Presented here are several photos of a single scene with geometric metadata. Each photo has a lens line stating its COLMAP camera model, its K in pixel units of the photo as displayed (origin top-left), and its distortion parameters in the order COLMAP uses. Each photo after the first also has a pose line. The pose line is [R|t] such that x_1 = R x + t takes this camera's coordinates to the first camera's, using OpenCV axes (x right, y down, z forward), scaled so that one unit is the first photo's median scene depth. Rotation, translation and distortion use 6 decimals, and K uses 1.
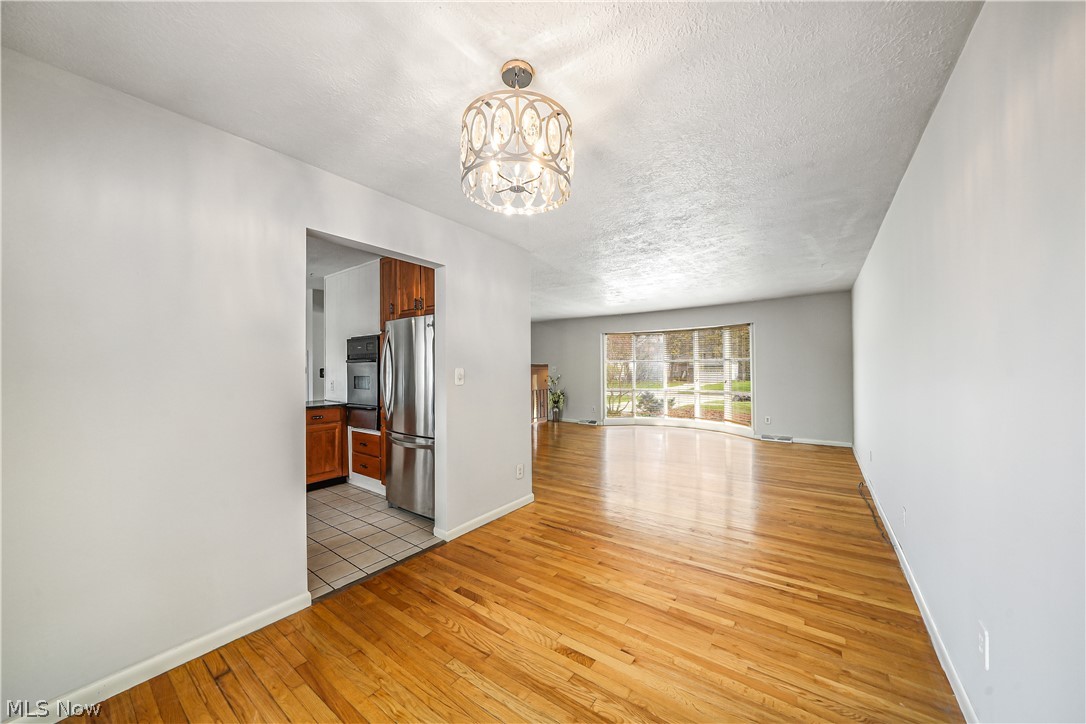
lens RADIAL K [[378.4, 0, 539.1], [0, 378.4, 363.0], [0, 0, 1]] dist [-0.019616, 0.000049]
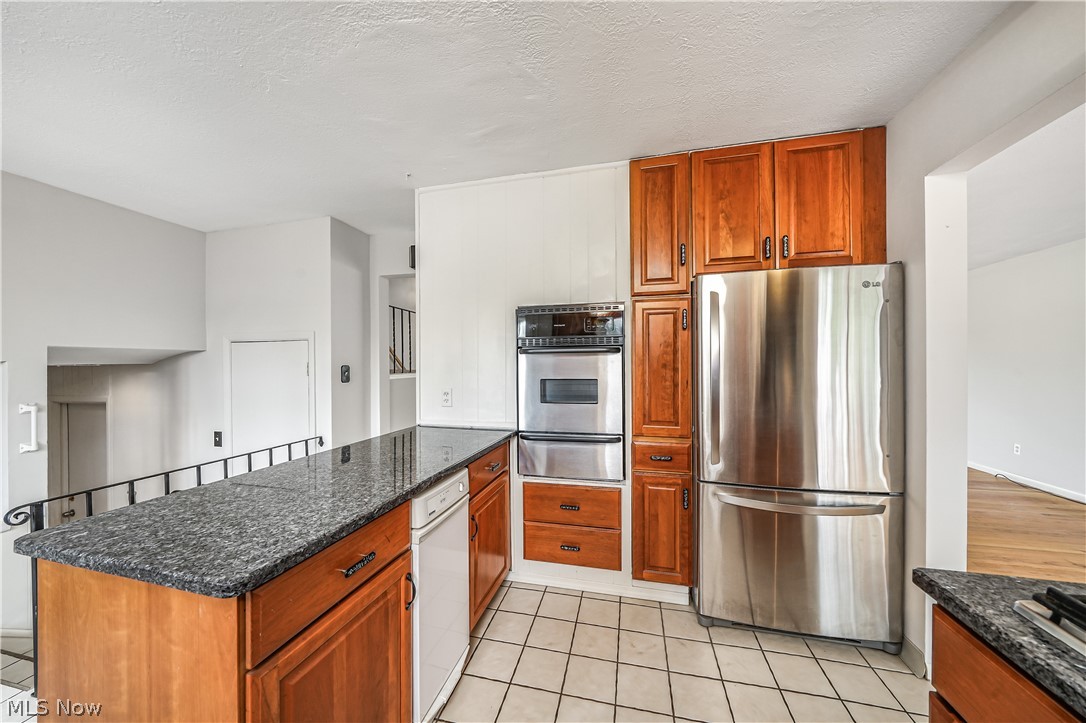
lens RADIAL K [[378.4, 0, 539.1], [0, 378.4, 362.5], [0, 0, 1]] dist [-0.019616, 0.000049]
pose [[0.926763, 0.001877, 0.375642, -0.714932], [-0.003715, 0.999984, 0.004169, 0.008924], [-0.375628, -0.005259, 0.926755, 0.526147]]
